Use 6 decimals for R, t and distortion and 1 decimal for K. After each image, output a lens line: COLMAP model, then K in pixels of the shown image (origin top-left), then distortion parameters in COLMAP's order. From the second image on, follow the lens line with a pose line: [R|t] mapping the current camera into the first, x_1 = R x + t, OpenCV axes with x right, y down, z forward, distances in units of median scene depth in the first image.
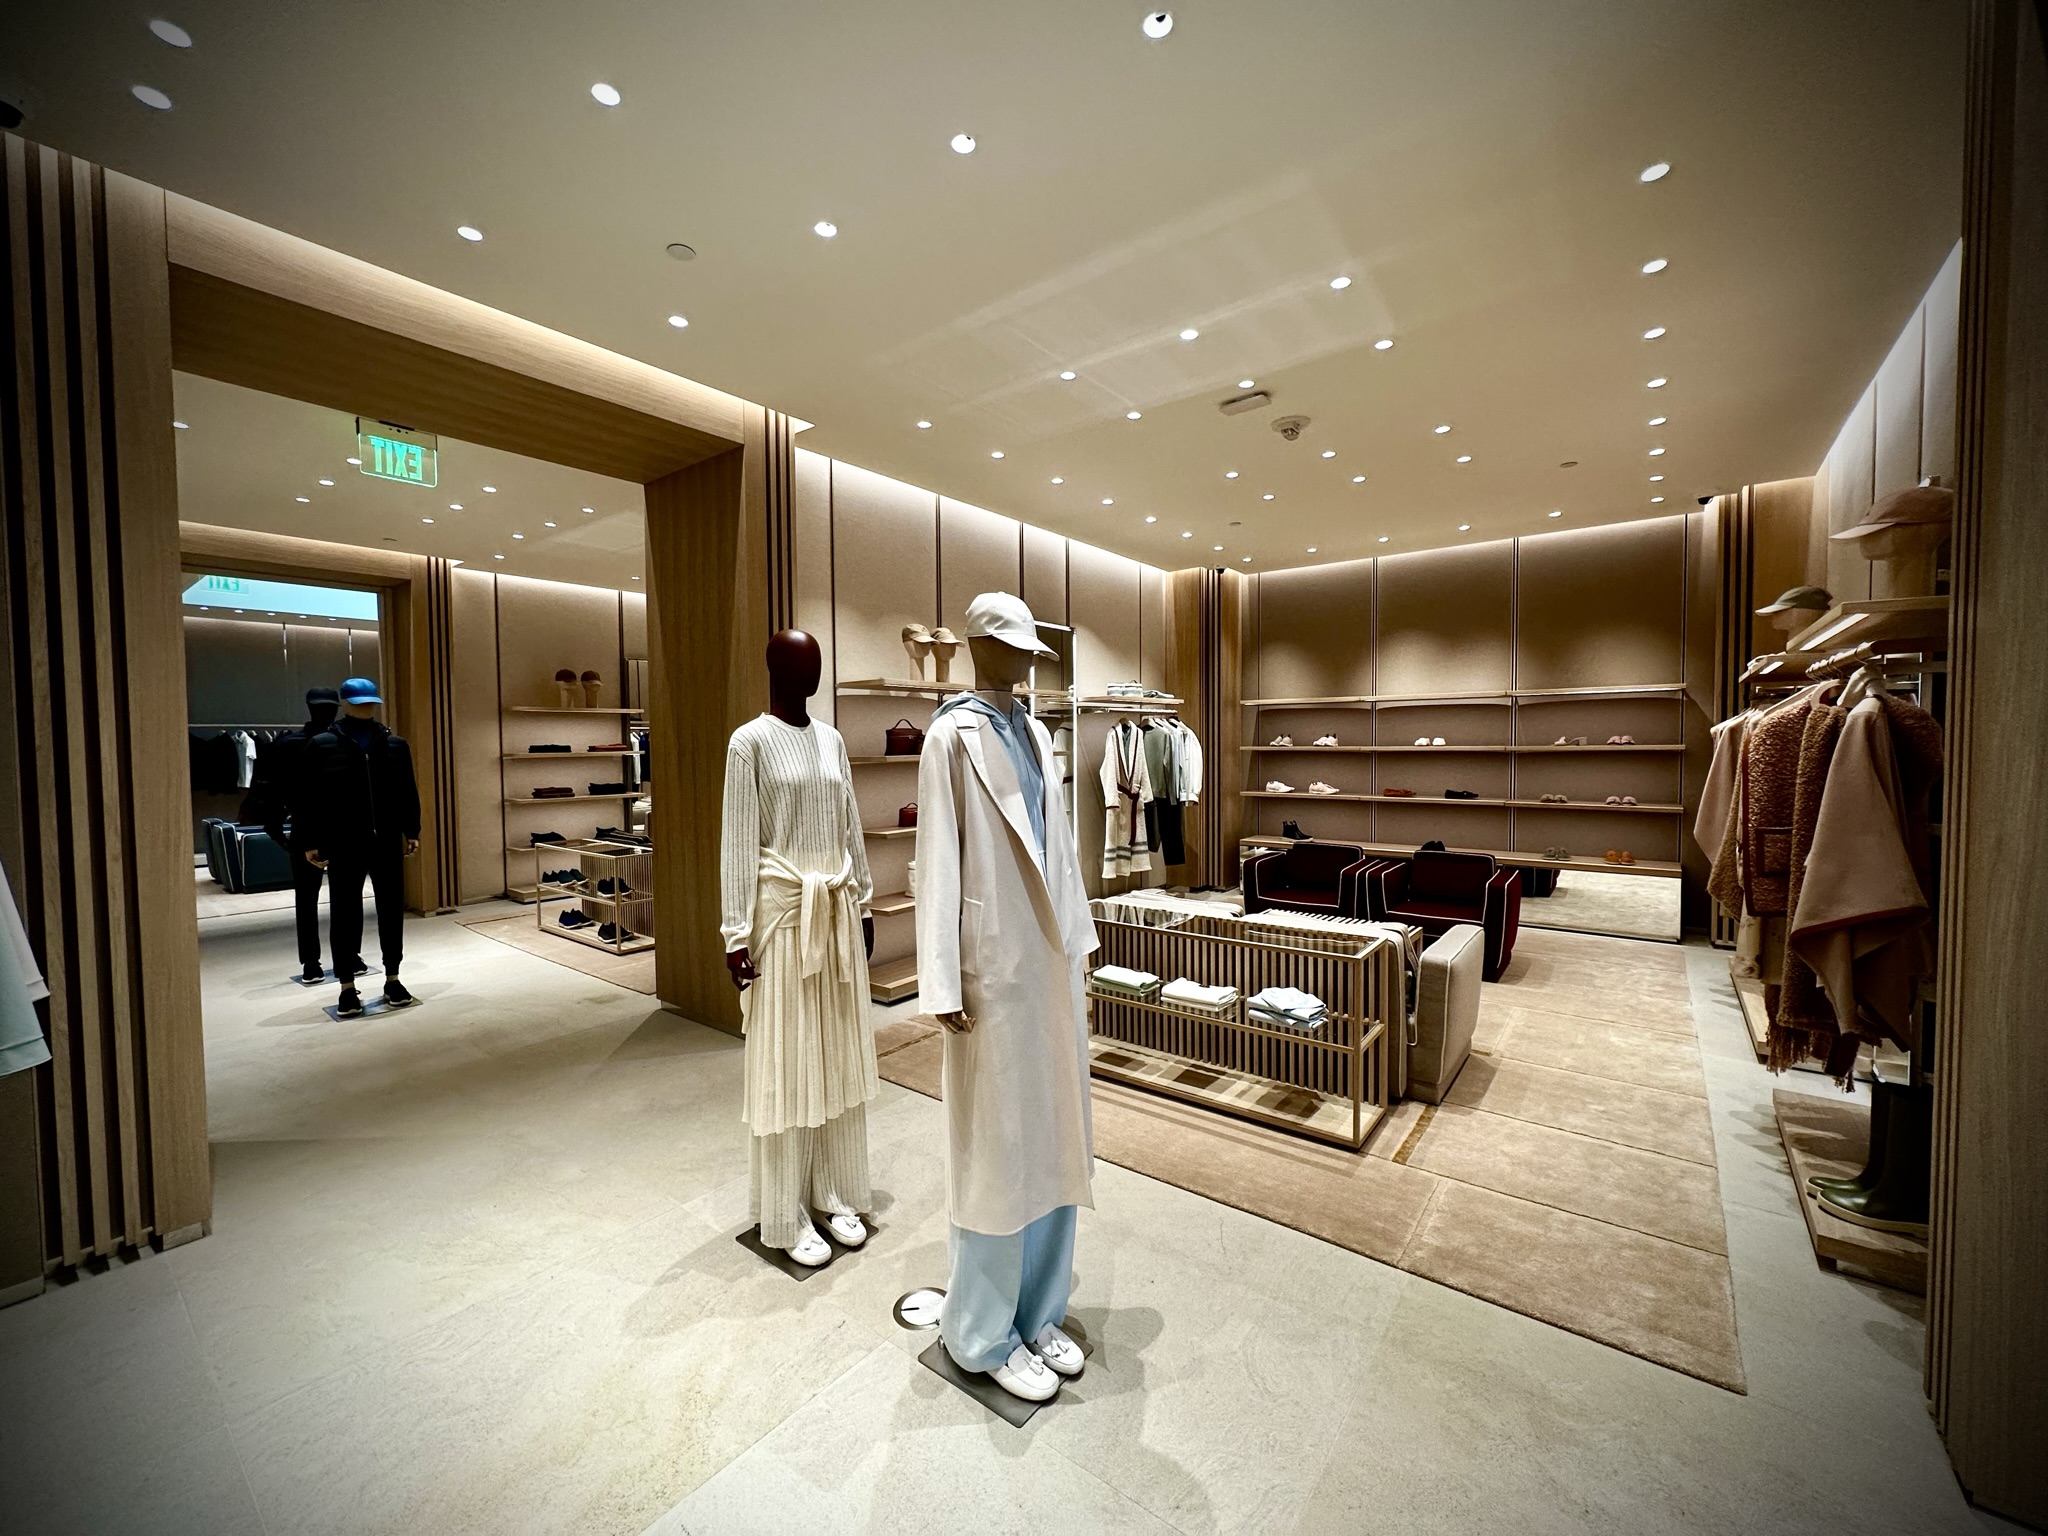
lens RADIAL K [[812.7, 0, 1024.0], [0, 812.7, 768.0], [0, 0, 1]] dist [0.000039, 0.000371]
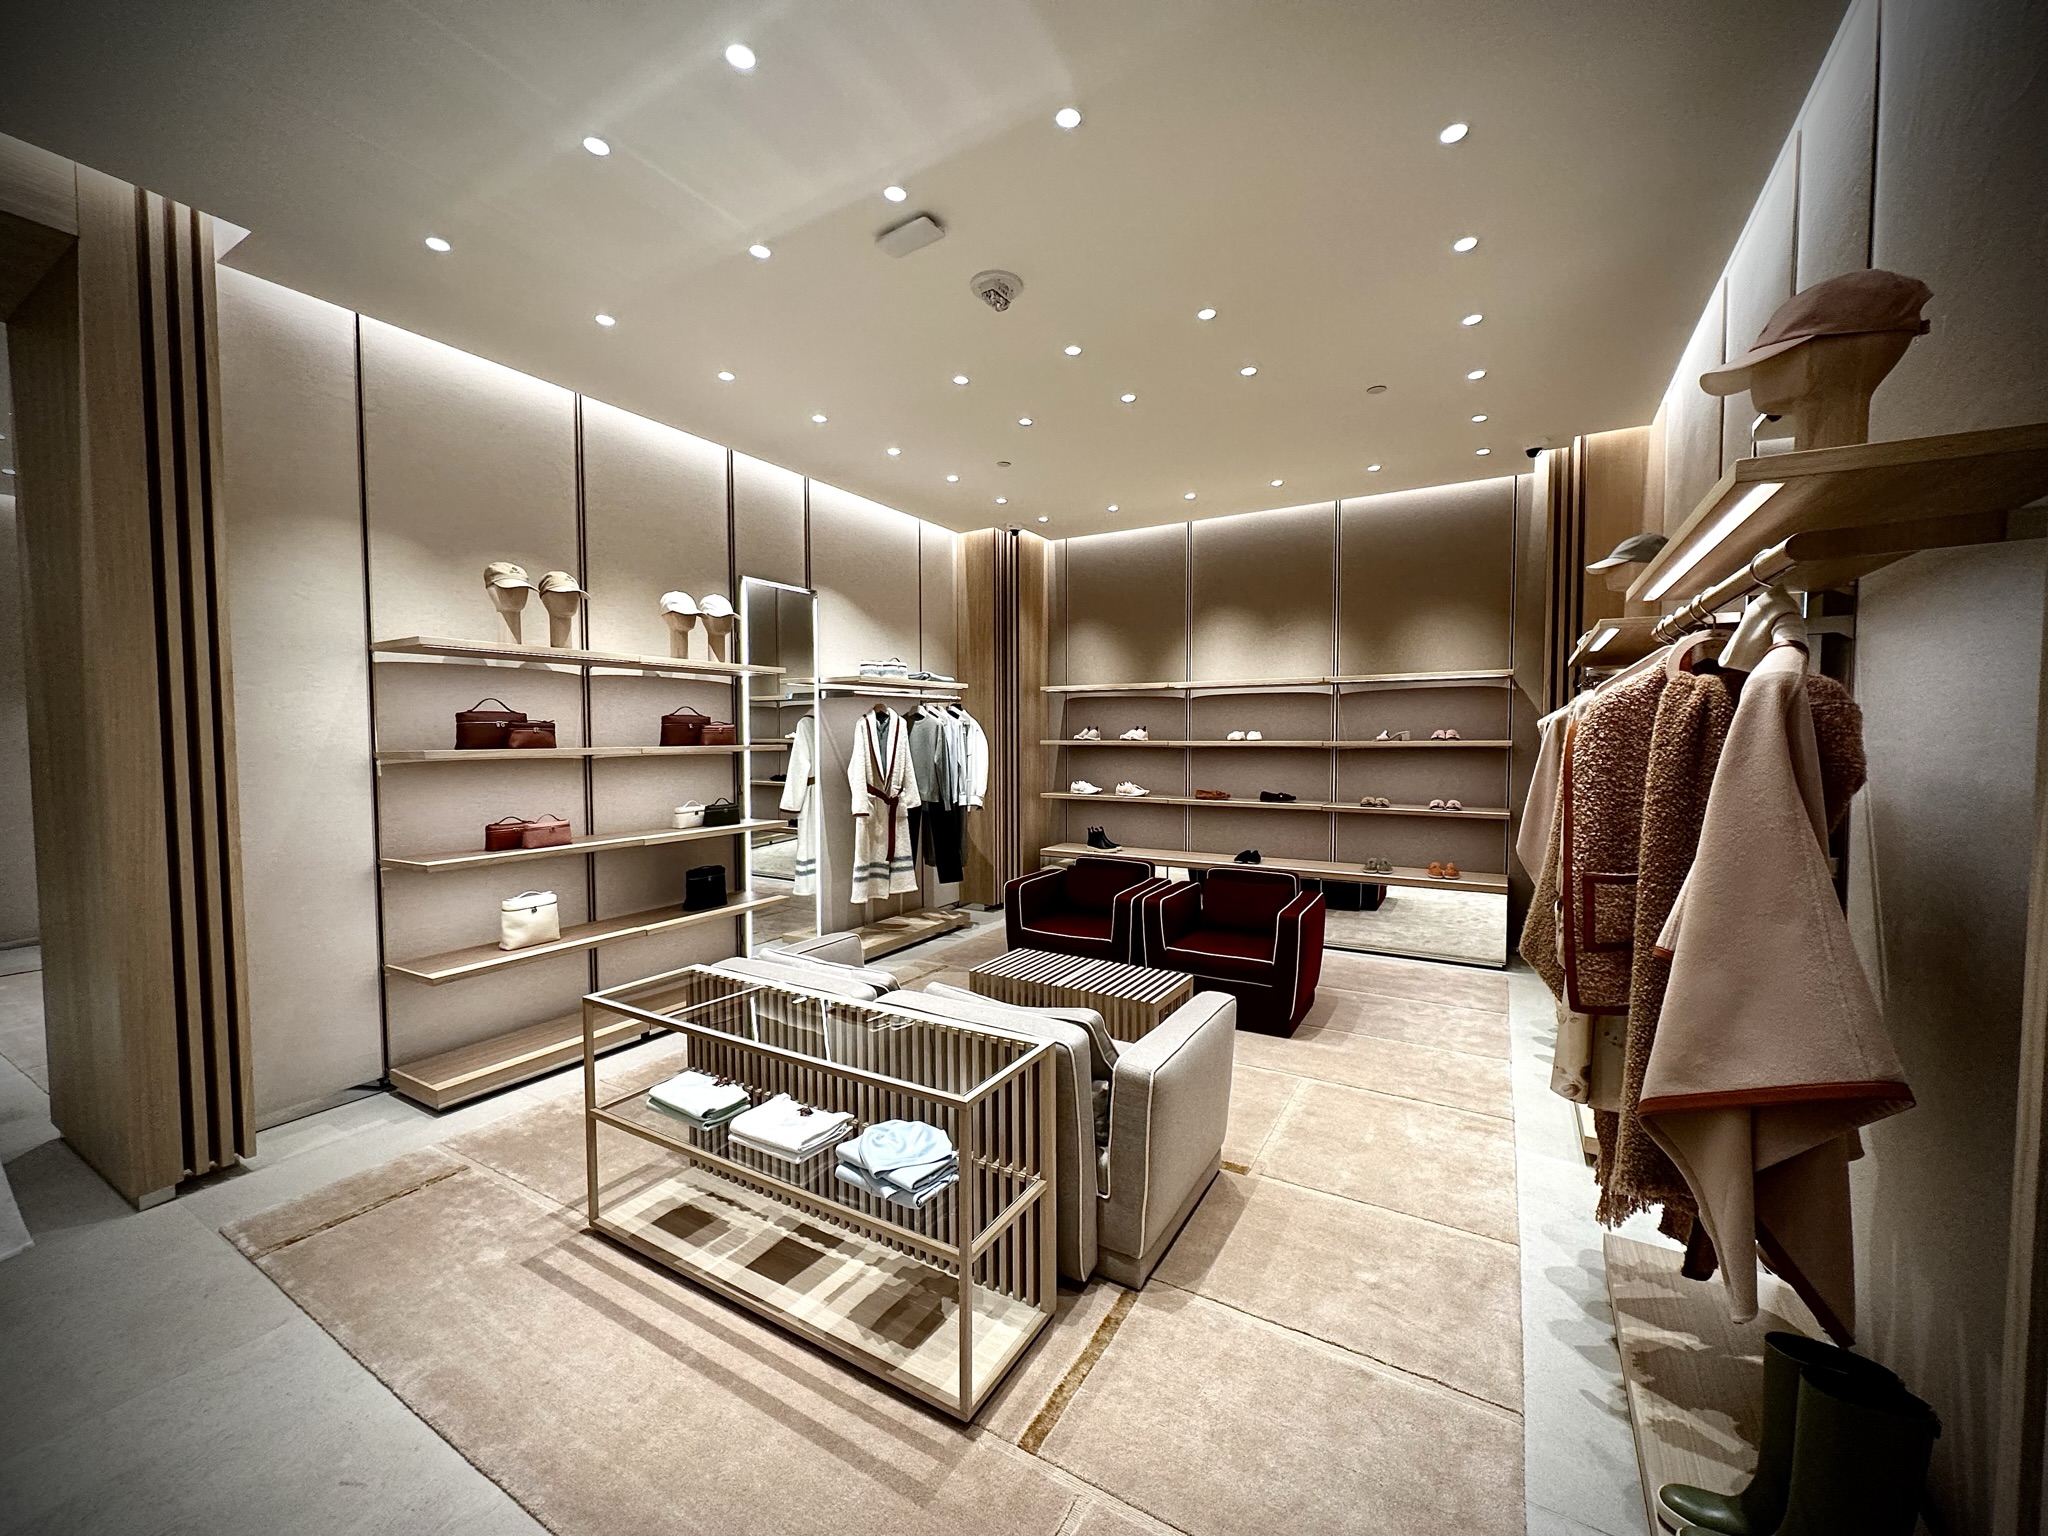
lens RADIAL K [[807.8, 0, 1024.0], [0, 807.8, 768.0], [0, 0, 1]] dist [-0.000467, 0.000260]
pose [[0.992359, 0.000670, 0.123382, 0.222652], [-0.001637, 0.999969, 0.007740, -0.005858], [-0.123373, -0.007883, 0.992329, 0.245244]]
